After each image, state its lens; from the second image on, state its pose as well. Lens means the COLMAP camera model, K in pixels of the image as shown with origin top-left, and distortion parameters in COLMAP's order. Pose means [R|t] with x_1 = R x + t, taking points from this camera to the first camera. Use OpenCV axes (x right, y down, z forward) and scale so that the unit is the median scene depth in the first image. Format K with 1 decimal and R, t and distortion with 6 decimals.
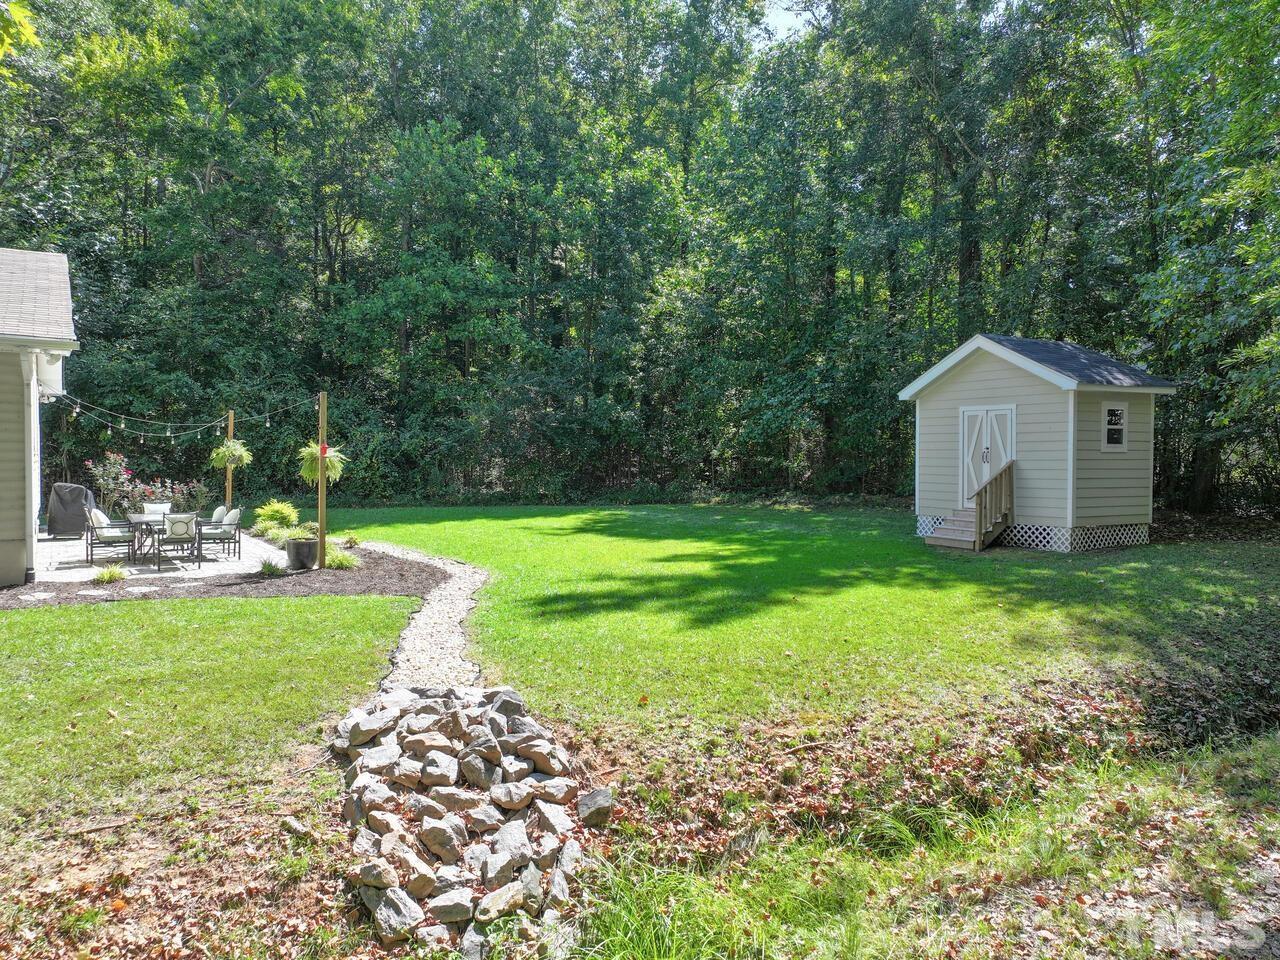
lens RADIAL K [[891.8, 0, 640.0], [0, 891.8, 480.0], [0, 0, 1]] dist [0.030711, -0.073206]
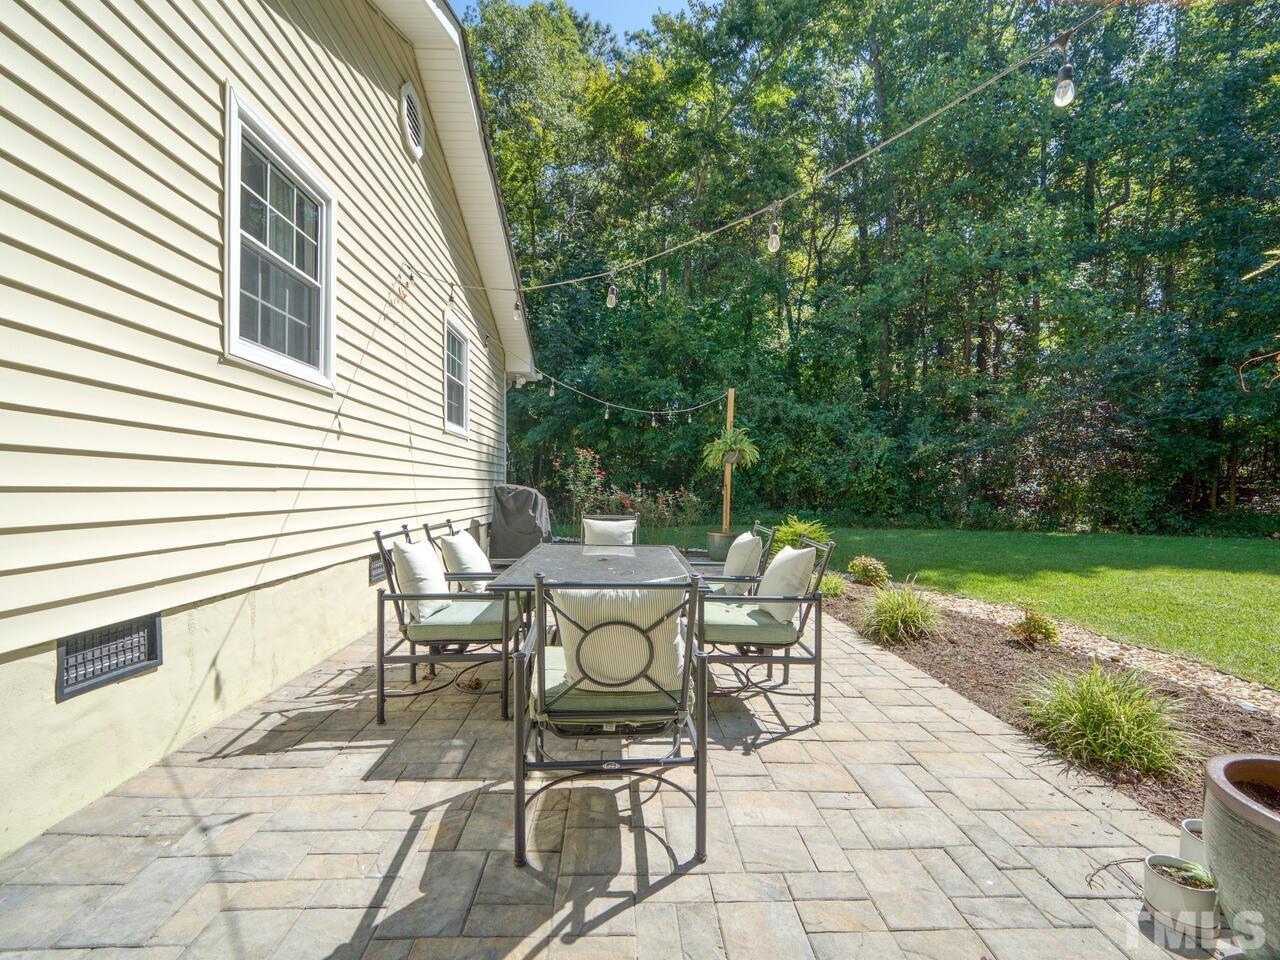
lens RADIAL K [[585.8, 0, 642.6], [0, 585.8, 486.0], [0, 0, 1]] dist [0.000767, 0.000344]
pose [[0.862455, 0.003699, -0.506121, -0.280285], [-0.018623, 0.999528, -0.024429, 0.011929], [0.505792, 0.030494, 0.862117, 0.562520]]
